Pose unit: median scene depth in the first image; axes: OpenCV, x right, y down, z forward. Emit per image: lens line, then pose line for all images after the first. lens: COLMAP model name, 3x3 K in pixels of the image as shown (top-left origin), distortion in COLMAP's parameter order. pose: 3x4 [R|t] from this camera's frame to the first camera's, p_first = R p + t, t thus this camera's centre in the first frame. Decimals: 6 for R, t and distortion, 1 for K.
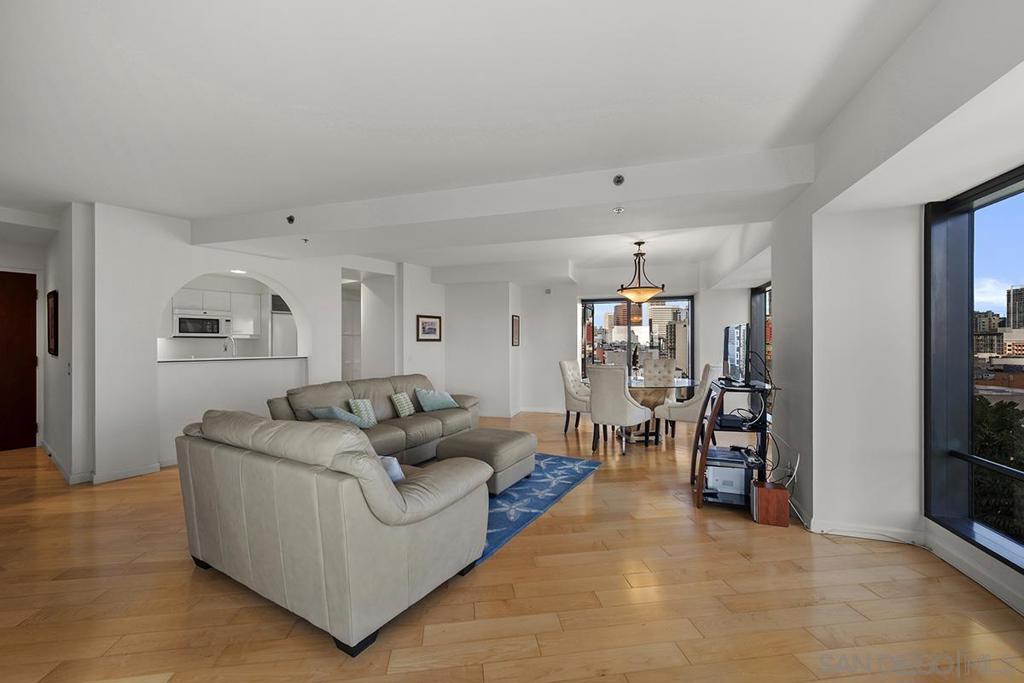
lens RADIAL K [[406.5, 0, 510.8], [0, 406.5, 343.6], [0, 0, 1]] dist [0.001442, -0.000162]
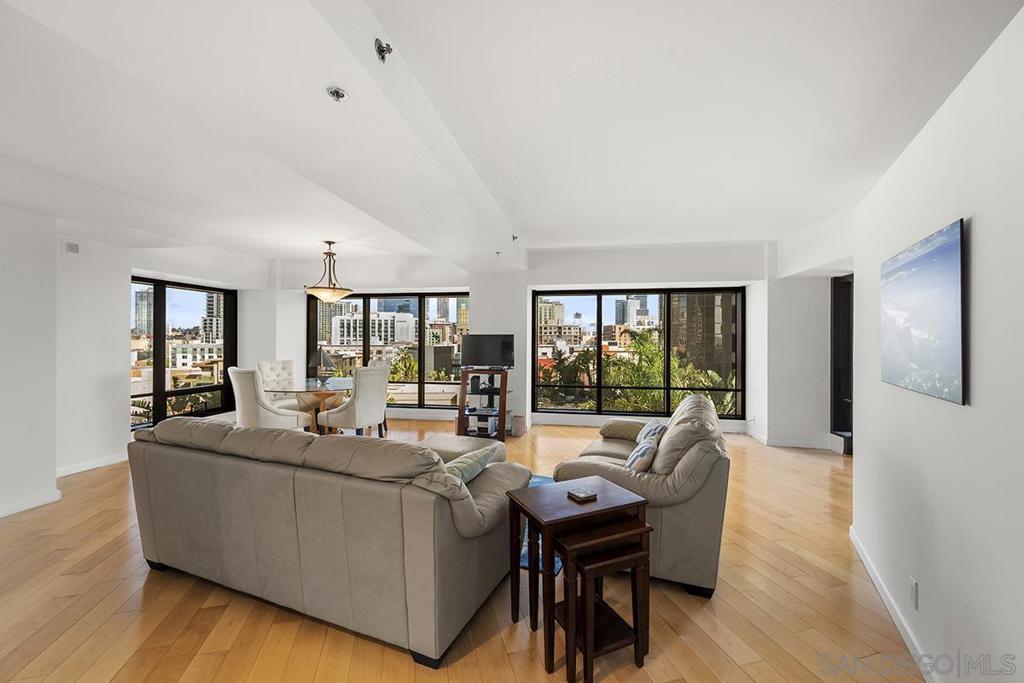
lens RADIAL K [[406.5, 0, 510.8], [0, 406.5, 343.6], [0, 0, 1]] dist [0.001442, -0.000162]
pose [[-0.119275, -0.007346, 0.992834, -0.574436], [-0.002953, 0.999971, 0.007044, -0.008862], [-0.992857, -0.002092, -0.119293, 0.553658]]
